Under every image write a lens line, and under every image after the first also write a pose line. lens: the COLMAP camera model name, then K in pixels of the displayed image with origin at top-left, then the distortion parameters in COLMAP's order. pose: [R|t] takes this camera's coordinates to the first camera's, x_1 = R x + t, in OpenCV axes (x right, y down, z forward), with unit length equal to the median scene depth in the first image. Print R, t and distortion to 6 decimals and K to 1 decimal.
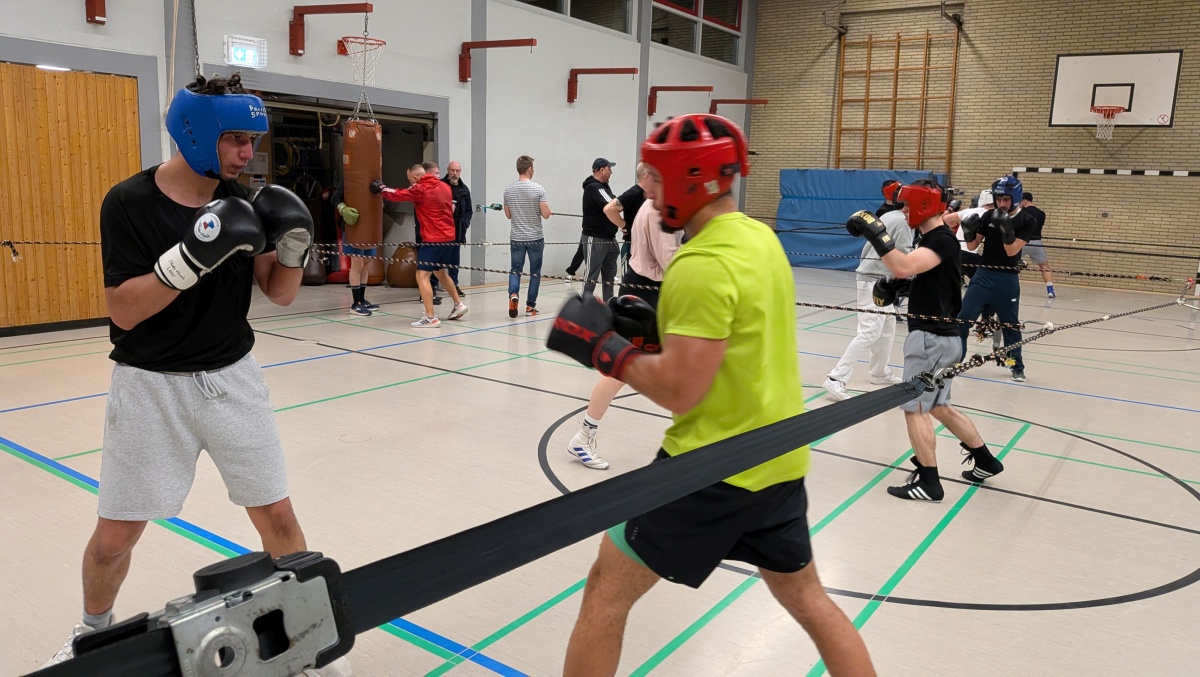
lens RADIAL K [[859.7, 0, 604.0], [0, 859.7, 327.7], [0, 0, 1]] dist [0.054164, -0.102069]
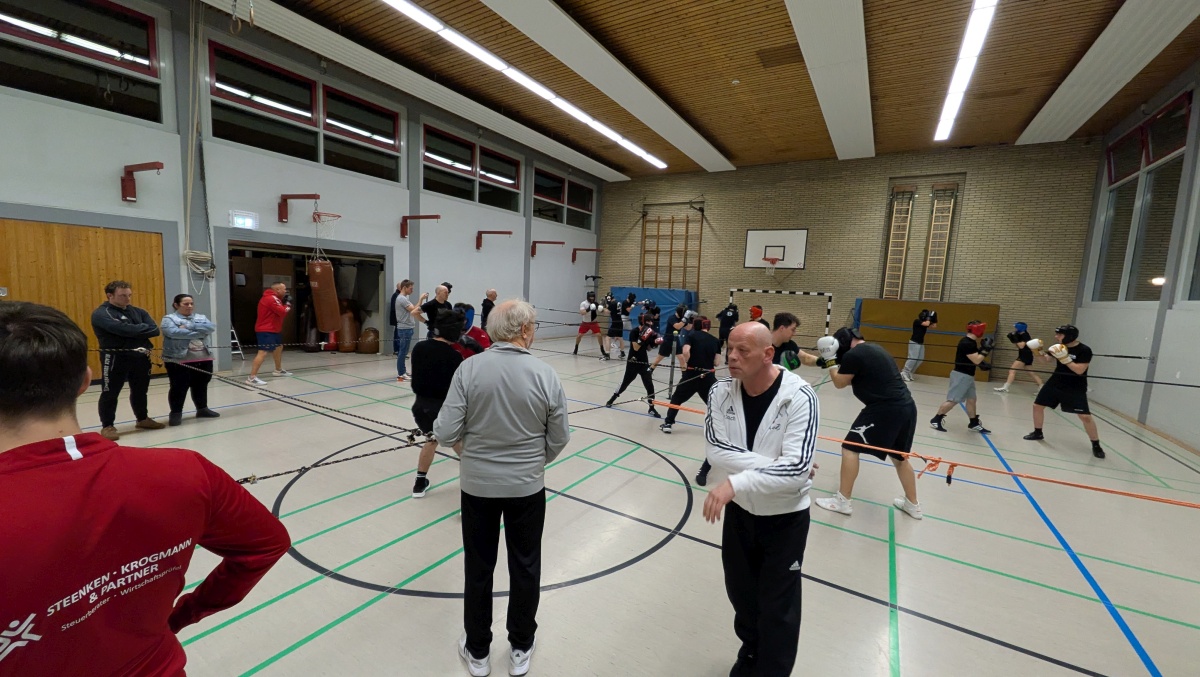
lens RADIAL K [[467.6, 0, 600.0], [0, 467.6, 338.5], [0, 0, 1]] dist [0.002463, 0.000068]
pose [[0.998040, 0.009595, 0.061843, 0.139465], [-0.006035, 0.998327, -0.057498, -0.020163], [-0.062292, 0.057012, 0.996428, 0.025036]]
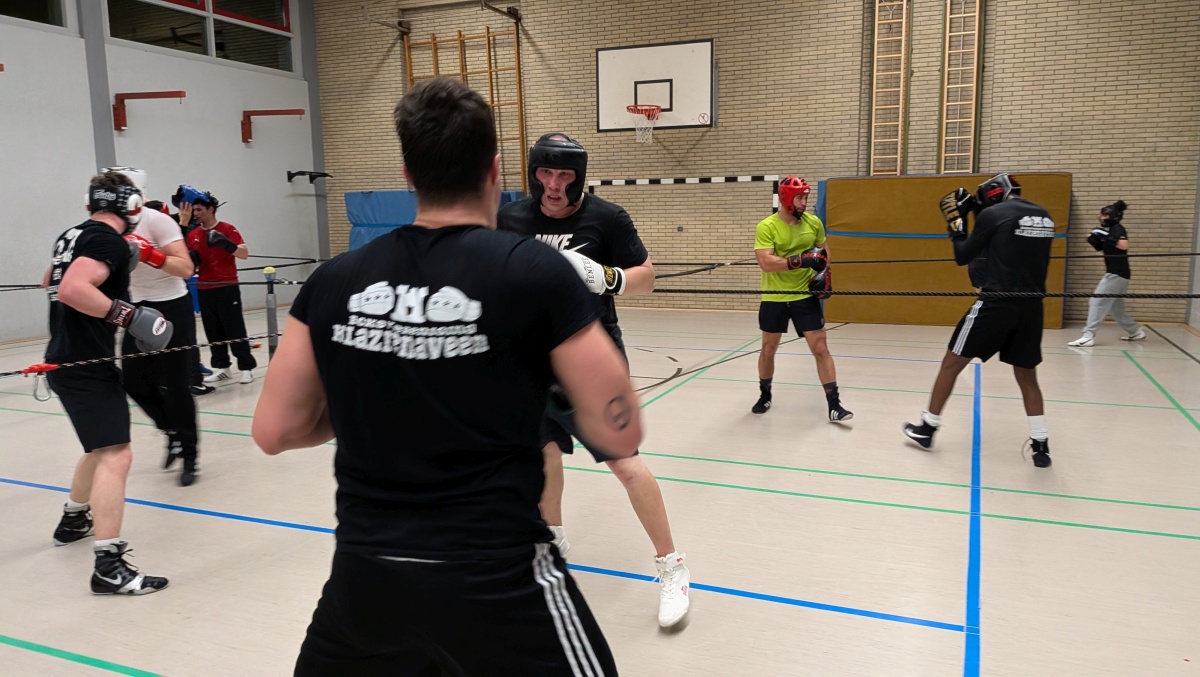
lens RADIAL K [[858.2, 0, 635.5], [0, 858.2, 338.0], [0, 0, 1]] dist [0.071553, -0.127617]
pose [[0.971592, -0.079571, 0.222884, 0.327053], [0.084440, 0.996352, -0.012384, -0.010046], [-0.221085, 0.030853, 0.974766, 0.141135]]
